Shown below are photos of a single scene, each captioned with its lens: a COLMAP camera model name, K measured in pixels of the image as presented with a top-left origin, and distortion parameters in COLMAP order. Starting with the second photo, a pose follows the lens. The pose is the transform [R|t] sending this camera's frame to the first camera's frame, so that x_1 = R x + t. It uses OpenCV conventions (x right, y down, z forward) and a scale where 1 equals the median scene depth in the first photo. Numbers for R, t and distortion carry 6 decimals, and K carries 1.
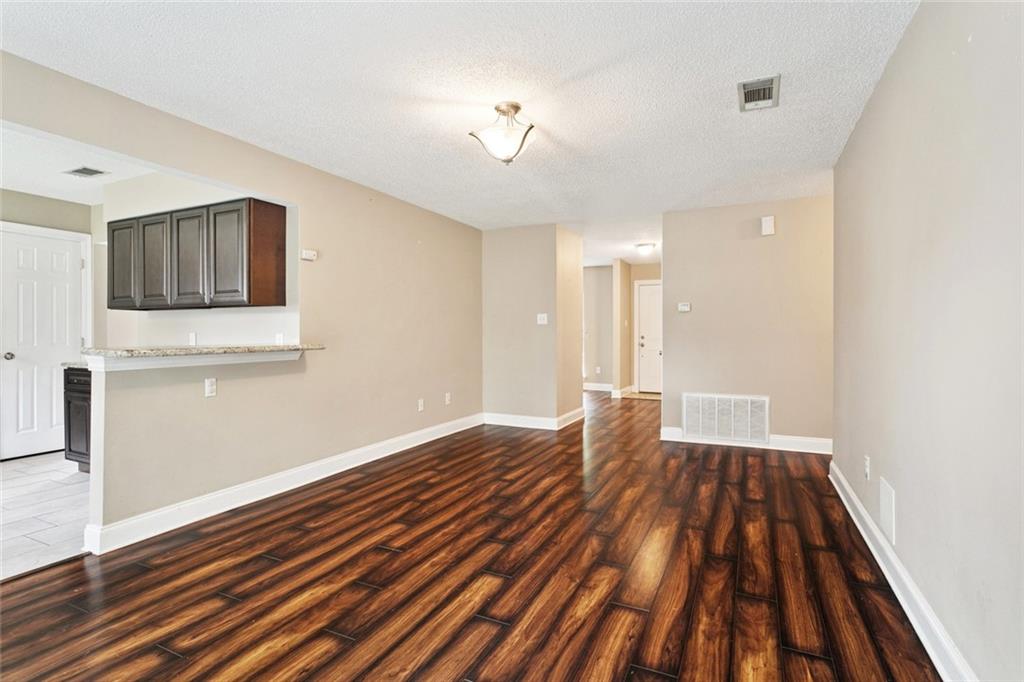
lens RADIAL K [[500.5, 0, 512.8], [0, 500.5, 340.0], [0, 0, 1]] dist [-0.003963, -0.000407]
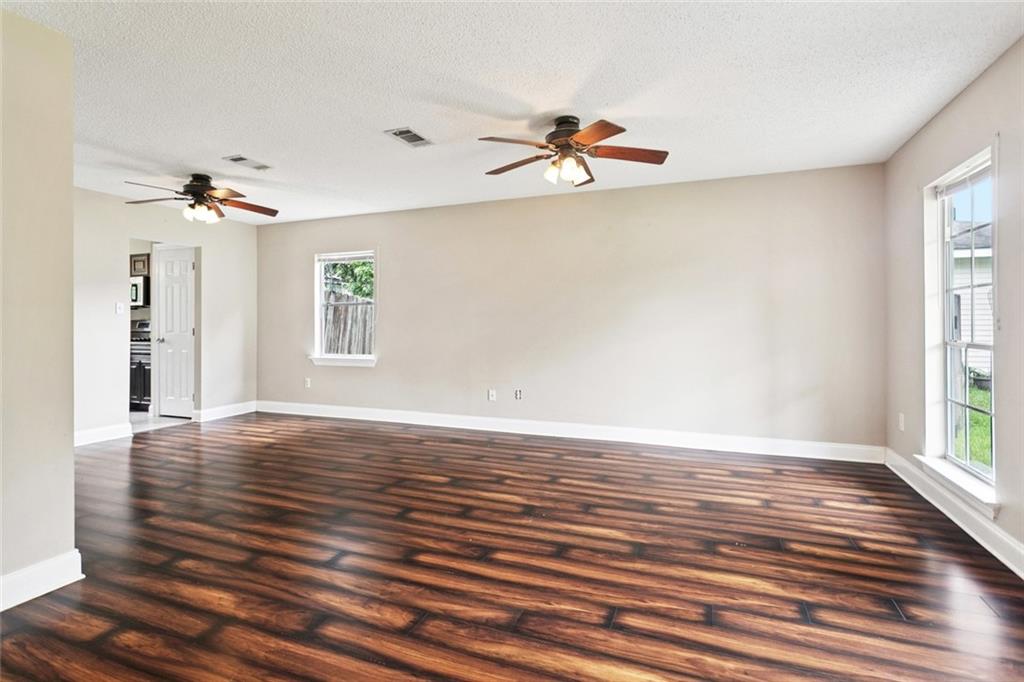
lens RADIAL K [[500.5, 0, 514.5], [0, 500.5, 335.2], [0, 0, 1]] dist [-0.003963, -0.000407]
pose [[0.073532, 0.008705, -0.997255, 0.081974], [-0.005692, 0.999949, 0.008309, 0.001276], [0.997277, 0.005066, 0.073578, 0.118884]]
